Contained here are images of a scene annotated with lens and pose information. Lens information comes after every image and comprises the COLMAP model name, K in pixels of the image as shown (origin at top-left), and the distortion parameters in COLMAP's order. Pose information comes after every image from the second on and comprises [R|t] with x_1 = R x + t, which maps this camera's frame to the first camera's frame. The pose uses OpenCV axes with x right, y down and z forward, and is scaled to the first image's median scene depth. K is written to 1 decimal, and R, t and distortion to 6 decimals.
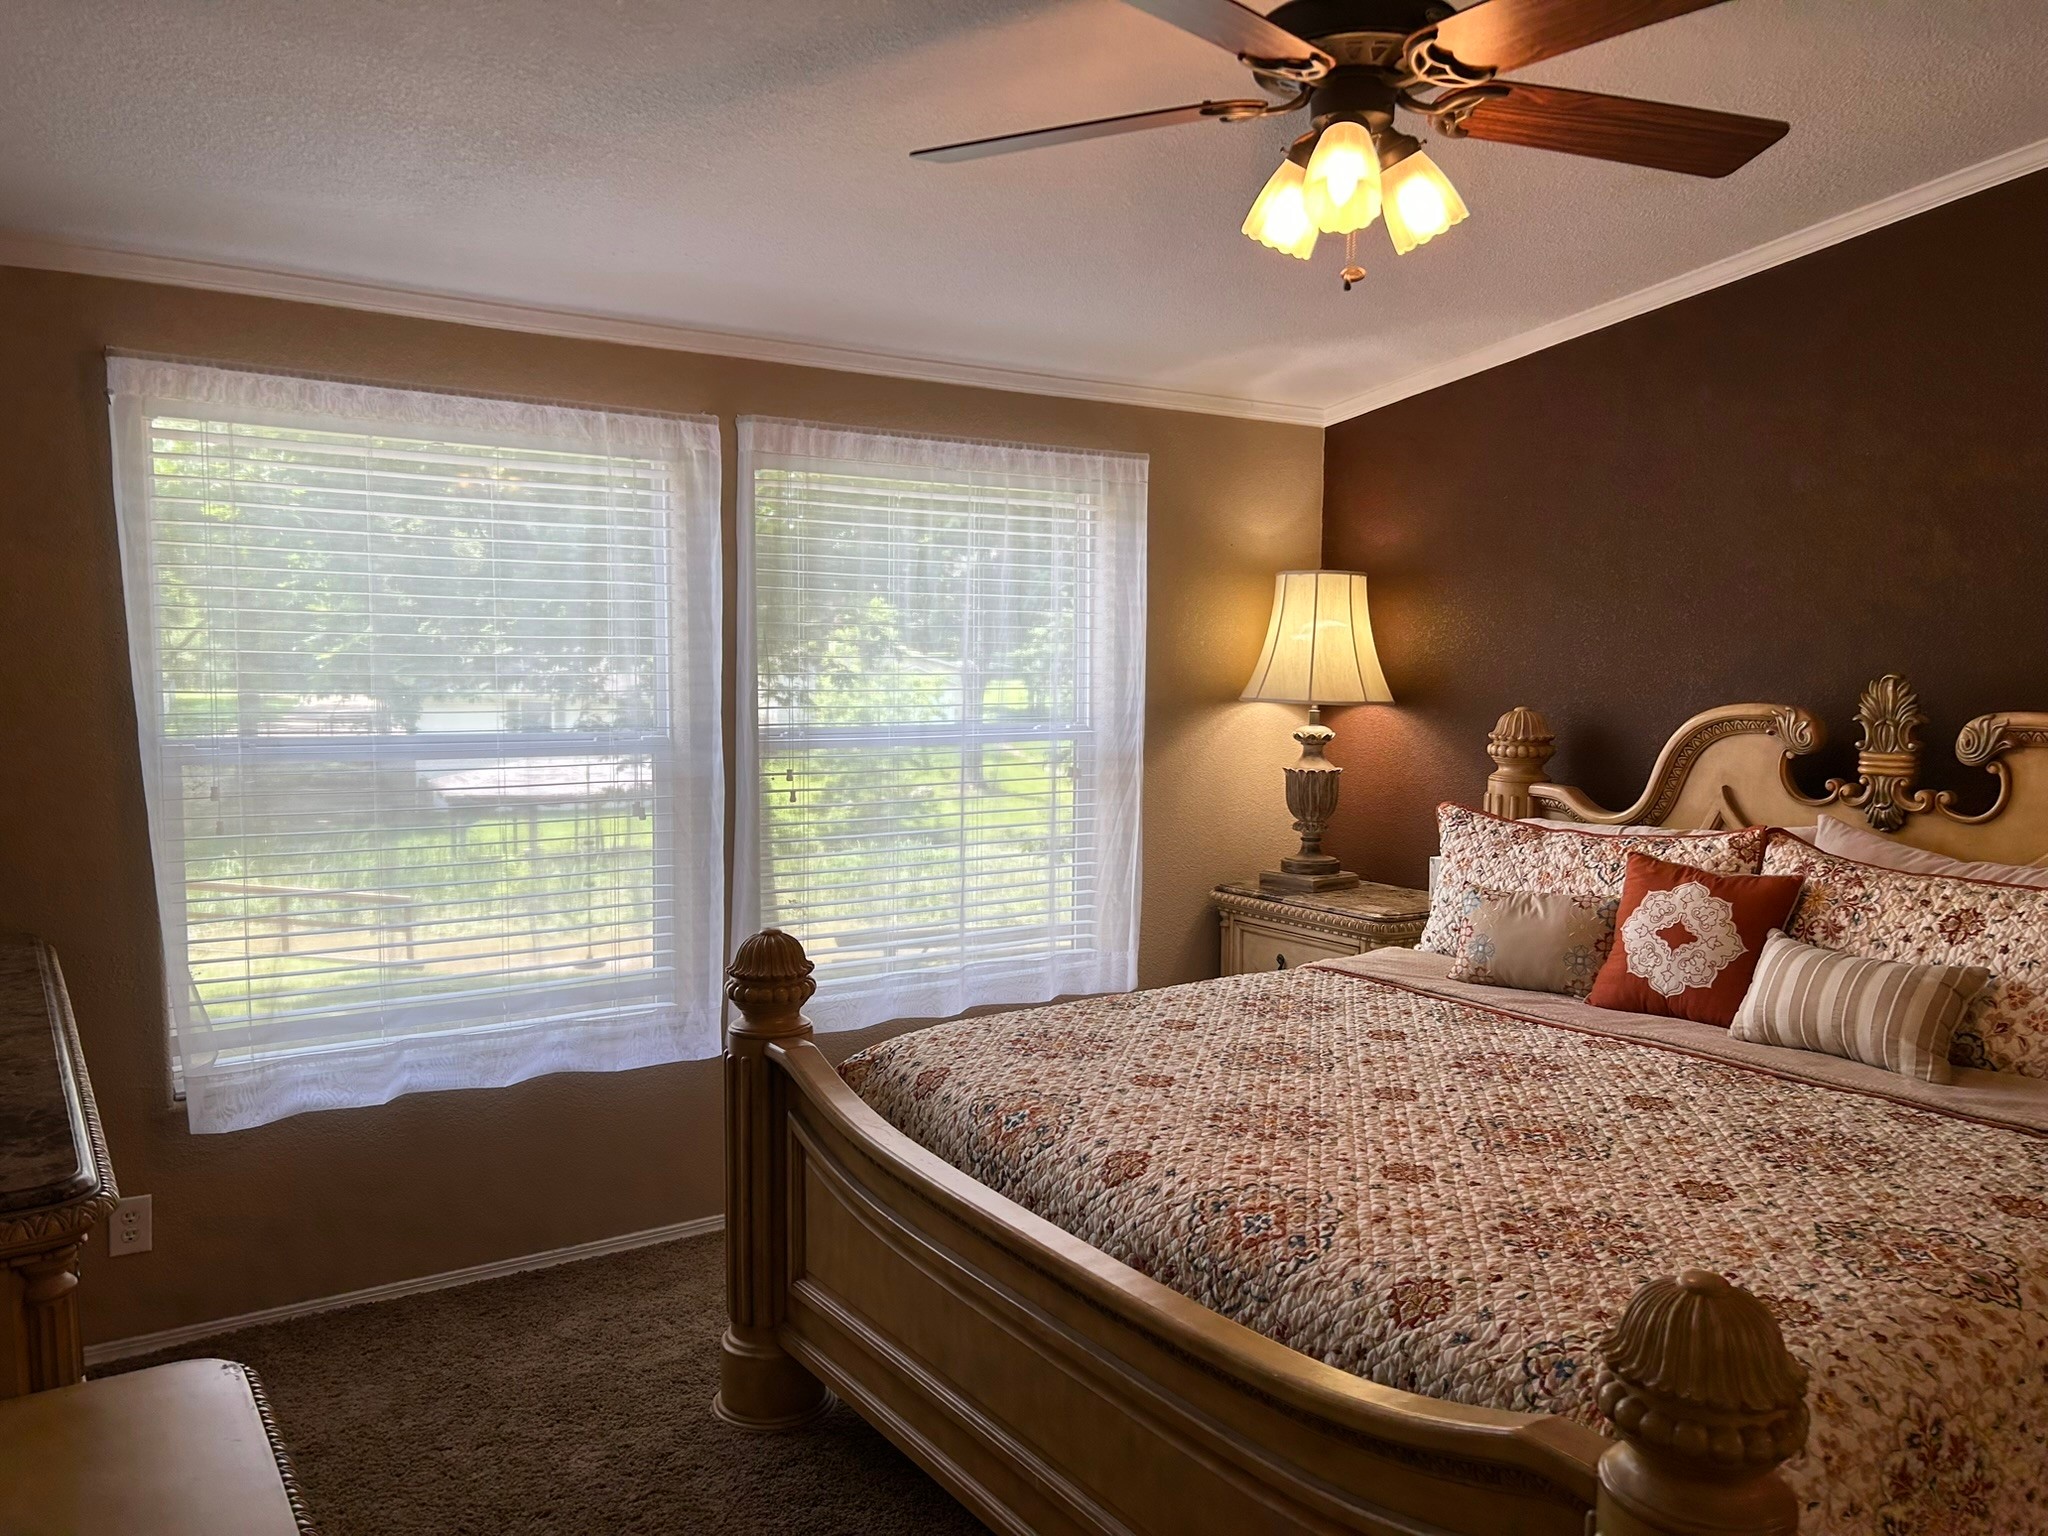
lens RADIAL K [[1534.4, 0, 1033.3], [0, 1534.4, 770.3], [0, 0, 1]] dist [0.057753, -0.062120]
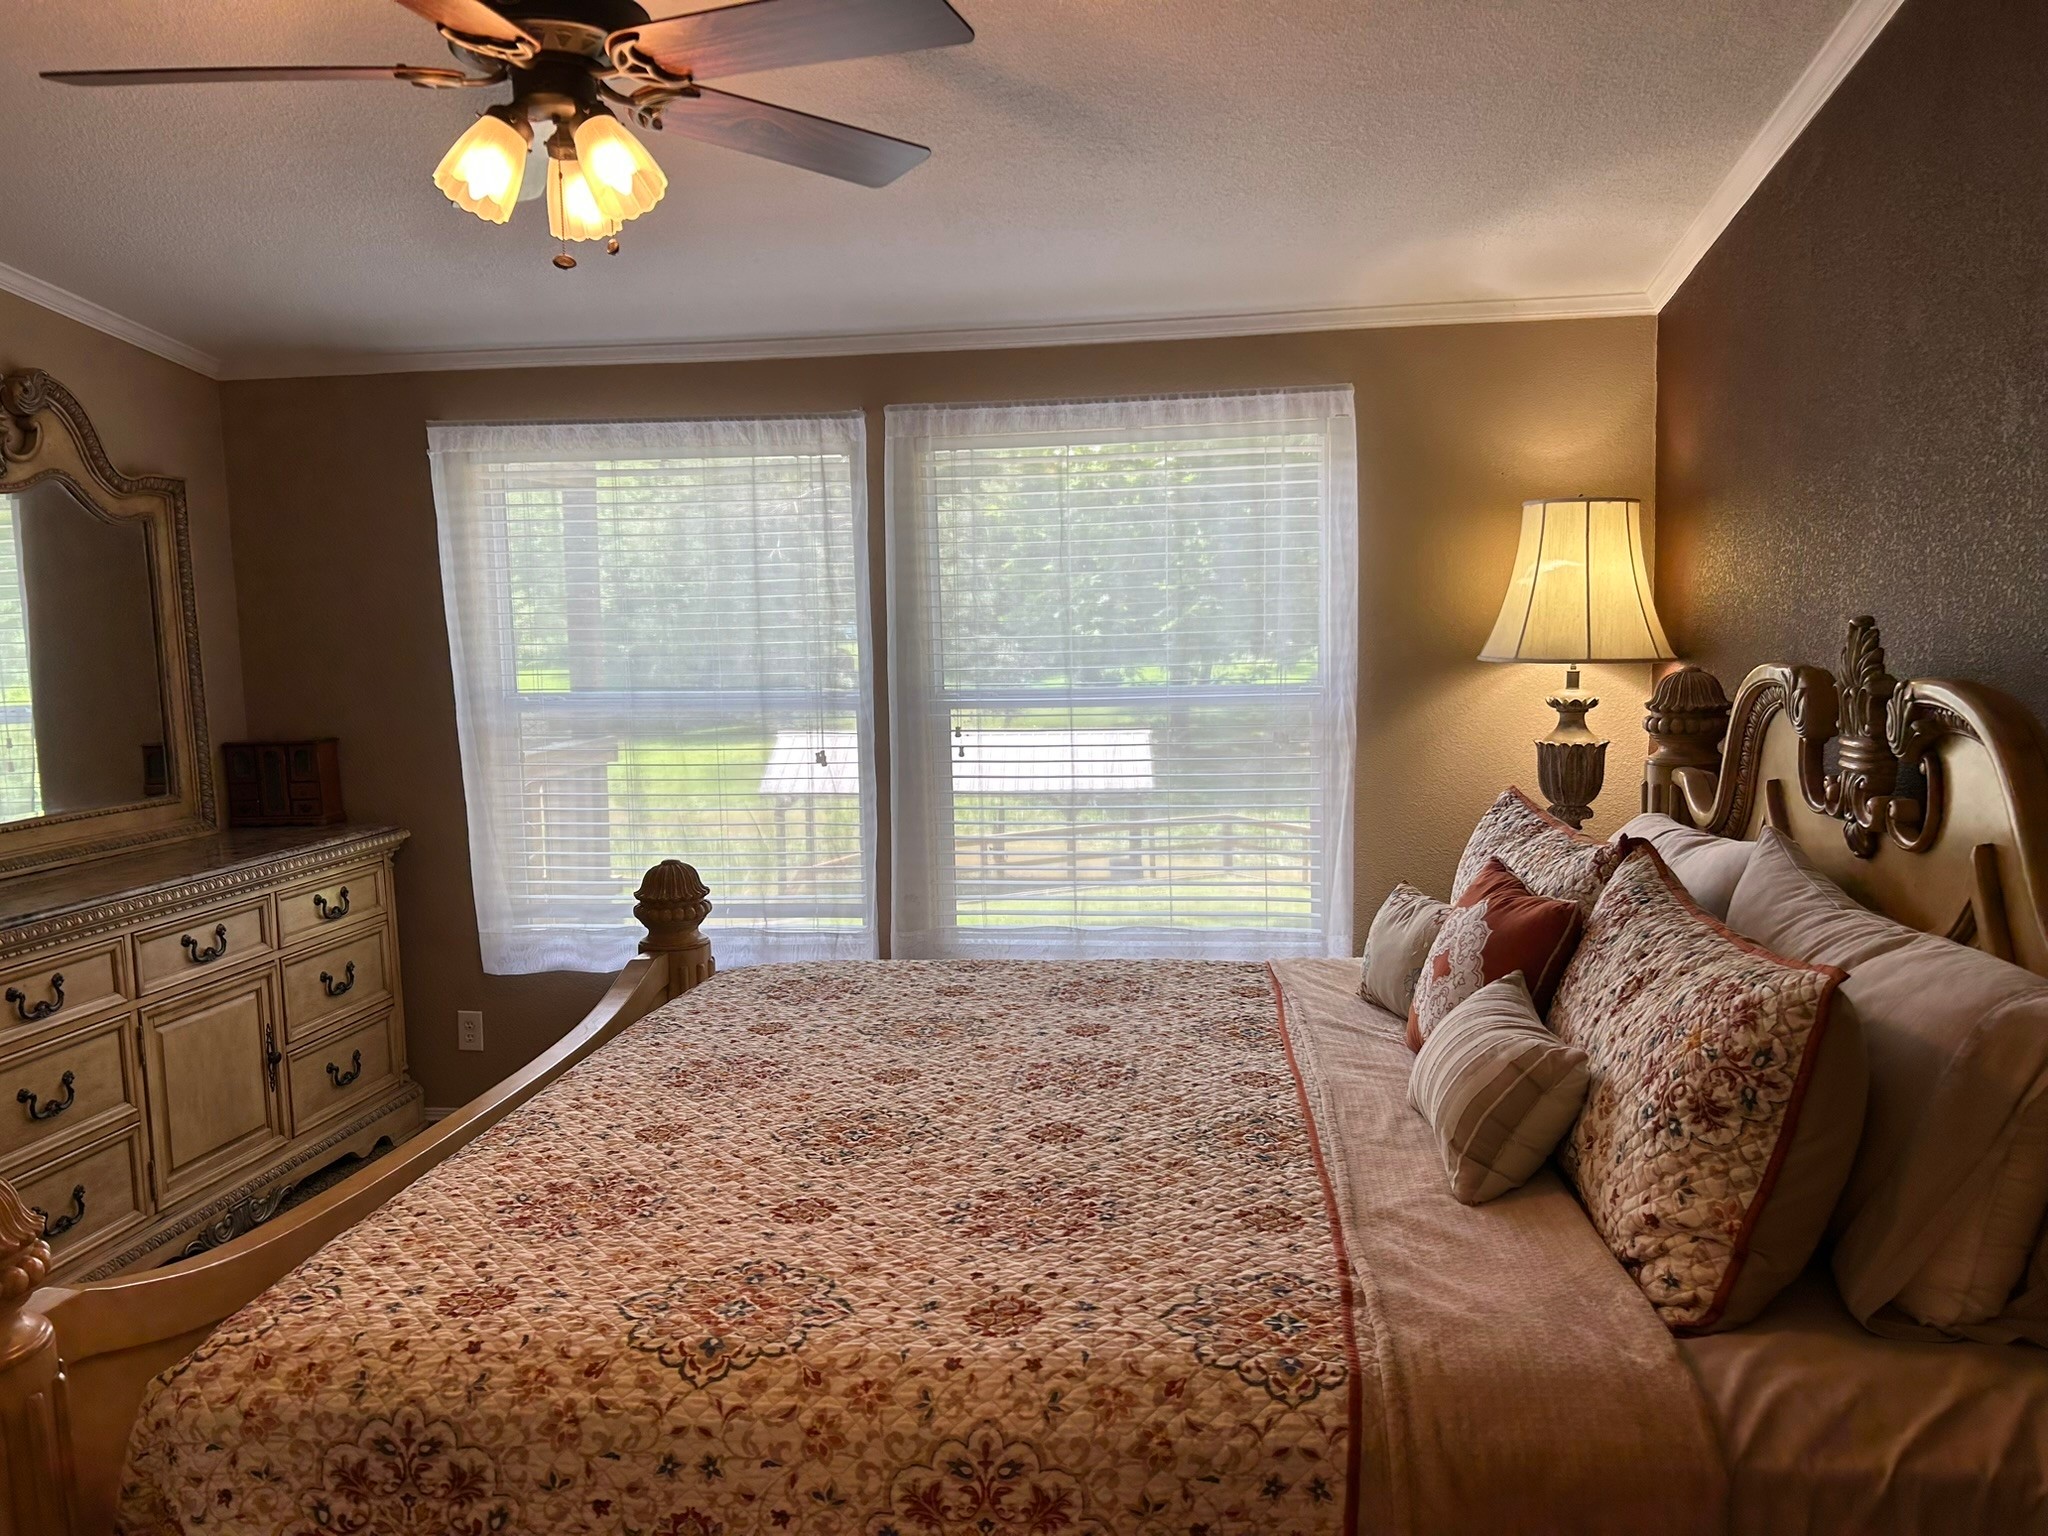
lens RADIAL K [[1534.4, 0, 1034.2], [0, 1534.4, 767.1], [0, 0, 1]] dist [0.057753, -0.062120]
pose [[0.745138, 0.041939, -0.665590, 0.644215], [-0.023909, 0.999059, 0.036185, -0.012836], [0.666482, -0.011049, 0.745439, 0.243070]]
